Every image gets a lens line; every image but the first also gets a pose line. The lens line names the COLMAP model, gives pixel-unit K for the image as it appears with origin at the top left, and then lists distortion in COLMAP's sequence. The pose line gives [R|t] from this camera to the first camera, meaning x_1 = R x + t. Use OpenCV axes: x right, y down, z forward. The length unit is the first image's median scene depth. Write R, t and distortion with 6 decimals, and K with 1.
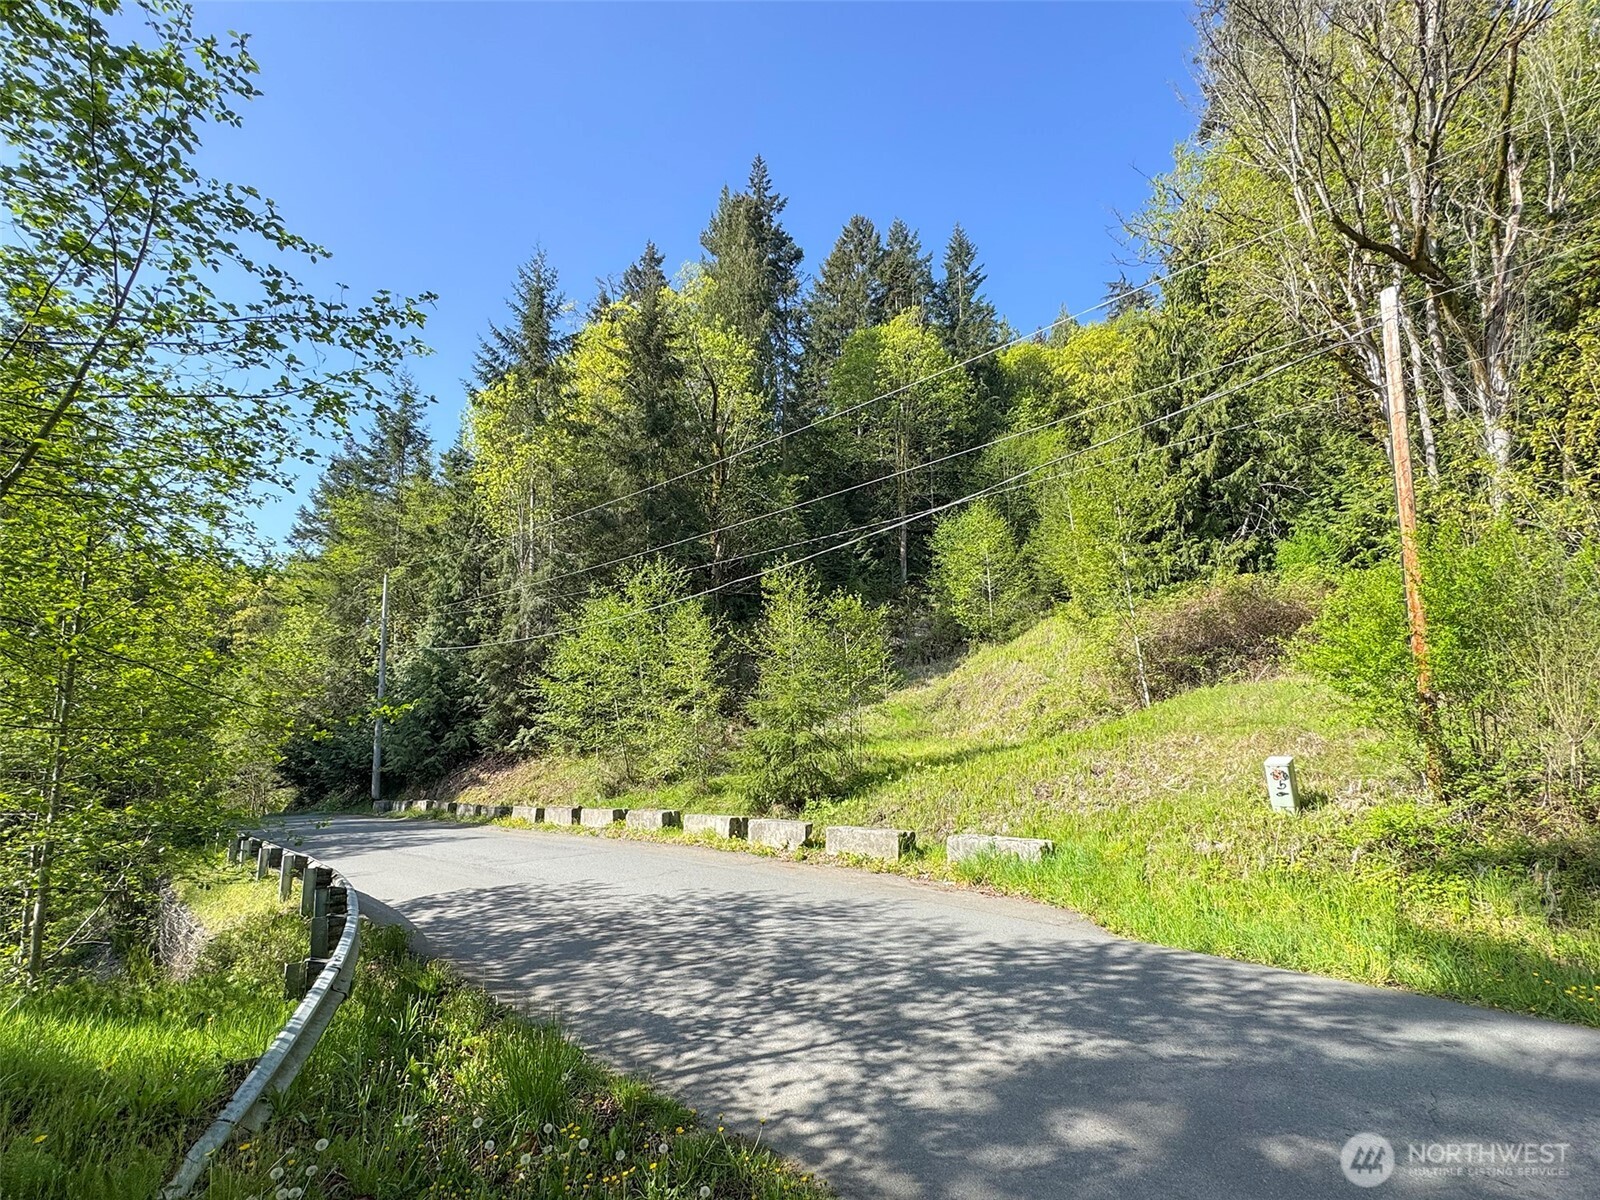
lens RADIAL K [[723.7, 0, 796.8], [0, 723.7, 647.4], [0, 0, 1]] dist [0.000182, 0.000508]
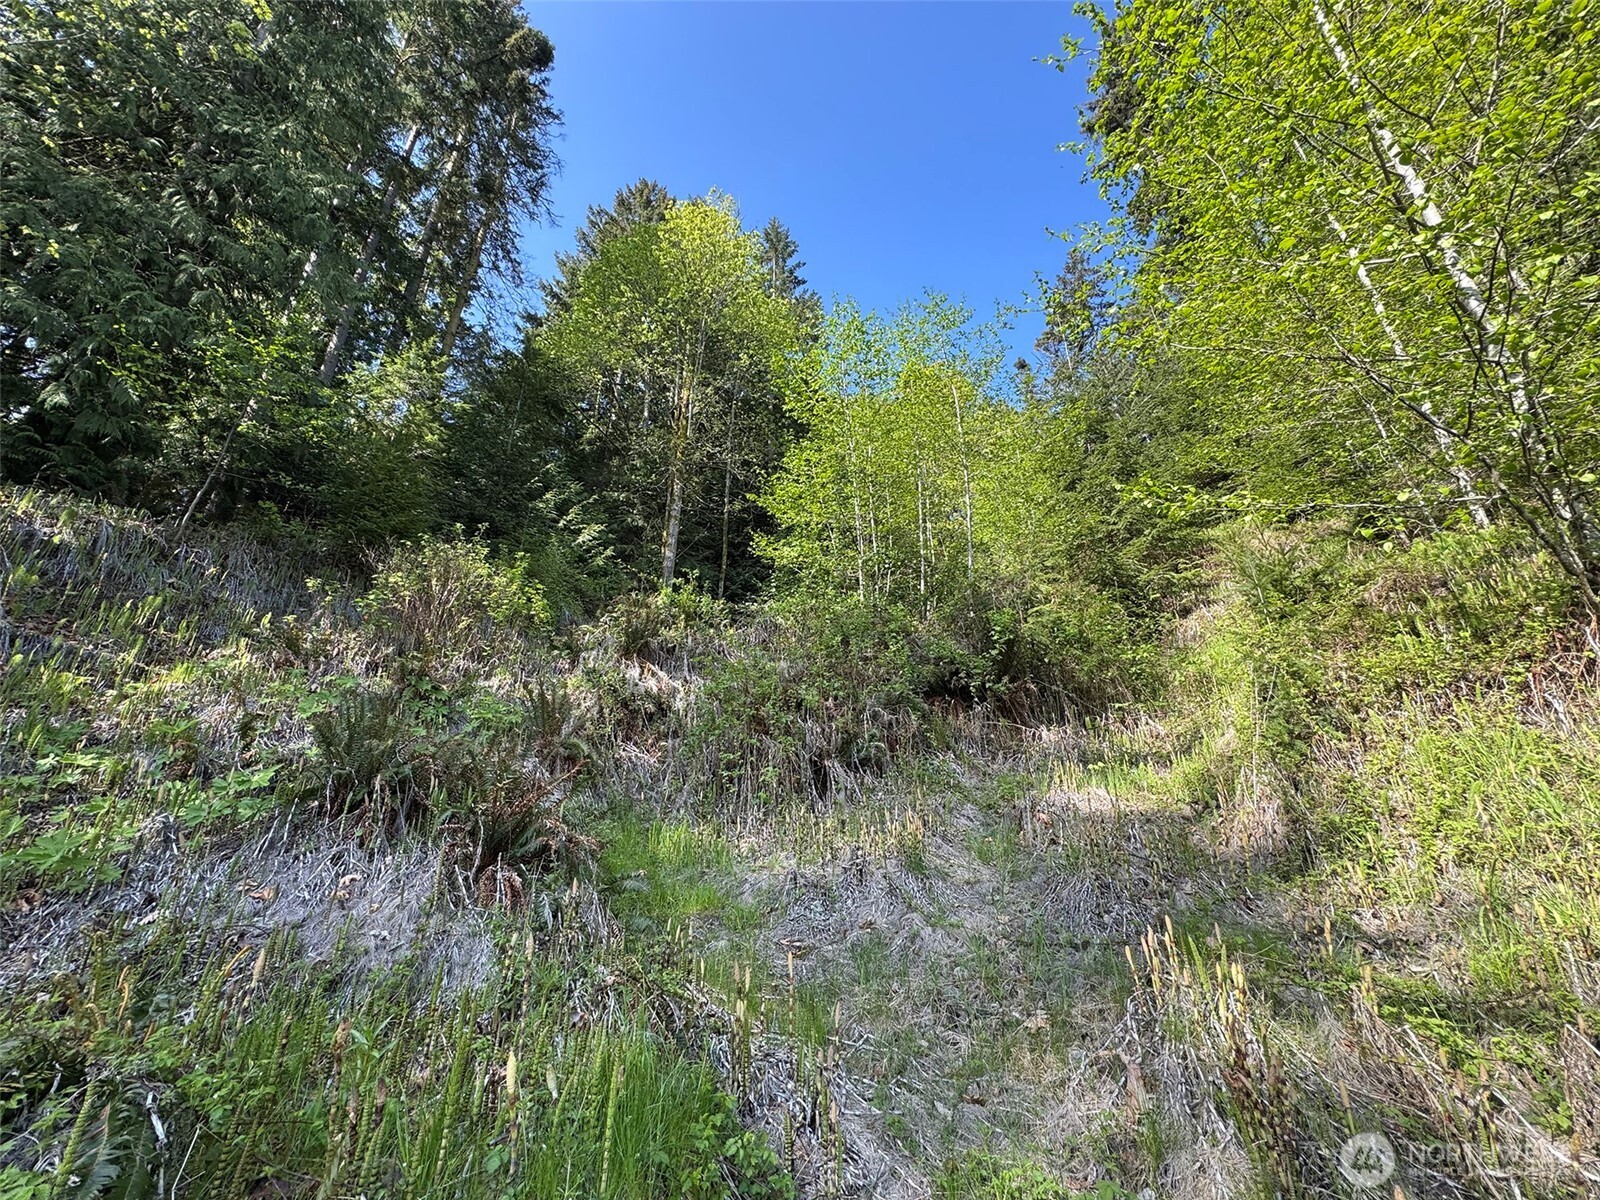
lens RADIAL K [[640.5, 0, 800.0], [0, 640.5, 600.0], [0, 0, 1]] dist [-0.001195, -0.000070]
pose [[0.921492, 0.156524, 0.355462, 0.187253], [-0.056103, 0.959244, -0.276954, 0.032326], [-0.384324, 0.235268, 0.892717, 1.383830]]
